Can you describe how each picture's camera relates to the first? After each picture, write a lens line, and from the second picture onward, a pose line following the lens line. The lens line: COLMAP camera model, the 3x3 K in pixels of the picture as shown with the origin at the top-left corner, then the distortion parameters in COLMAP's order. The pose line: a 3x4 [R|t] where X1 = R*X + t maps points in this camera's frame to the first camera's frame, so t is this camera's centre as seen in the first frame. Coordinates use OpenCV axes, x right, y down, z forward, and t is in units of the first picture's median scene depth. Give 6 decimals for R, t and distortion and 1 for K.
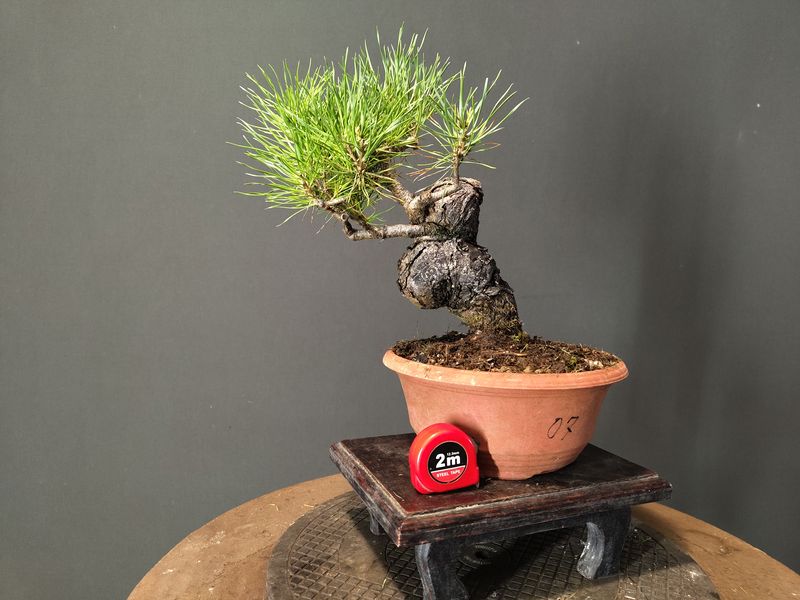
lens RADIAL K [[577.7, 0, 401.2], [0, 577.7, 293.4], [0, 0, 1]] dist [0.005895, -0.002781]
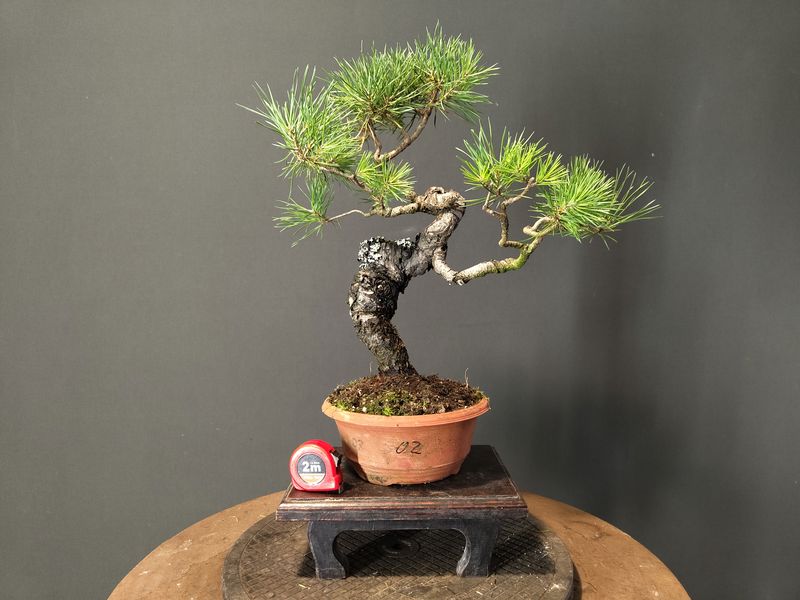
lens RADIAL K [[574.5, 0, 400.1], [0, 574.5, 297.5], [0, 0, 1]] dist [0.004570, 0.004127]
pose [[0.998791, -0.032190, 0.037146, 0.103901], [0.033000, 0.999226, -0.021388, -0.055450], [-0.036429, 0.022588, 0.999081, -0.232507]]
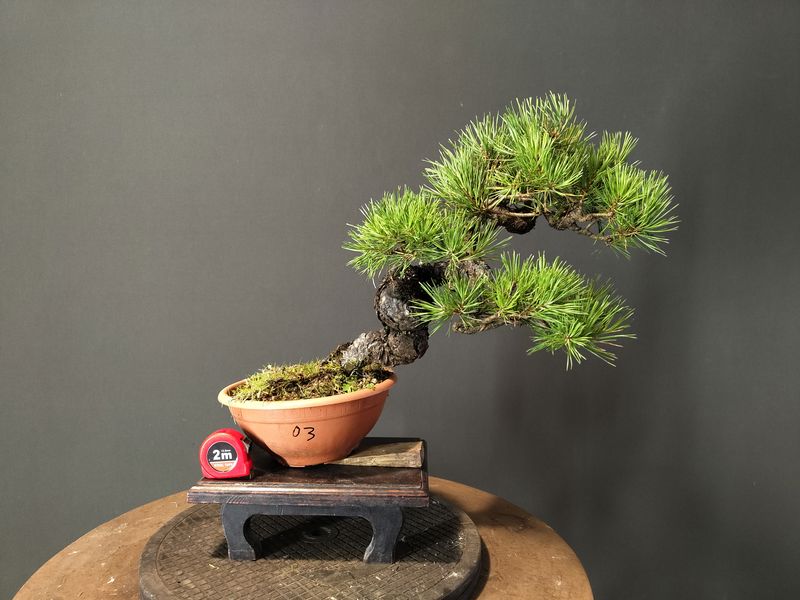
lens RADIAL K [[574.5, 0, 400.1], [0, 574.5, 297.5], [0, 0, 1]] dist [0.004570, 0.004127]
pose [[0.999701, -0.017331, 0.017273, 0.278468], [0.017660, 0.999662, -0.019064, -0.044065], [-0.016936, 0.019363, 0.999669, -0.271551]]
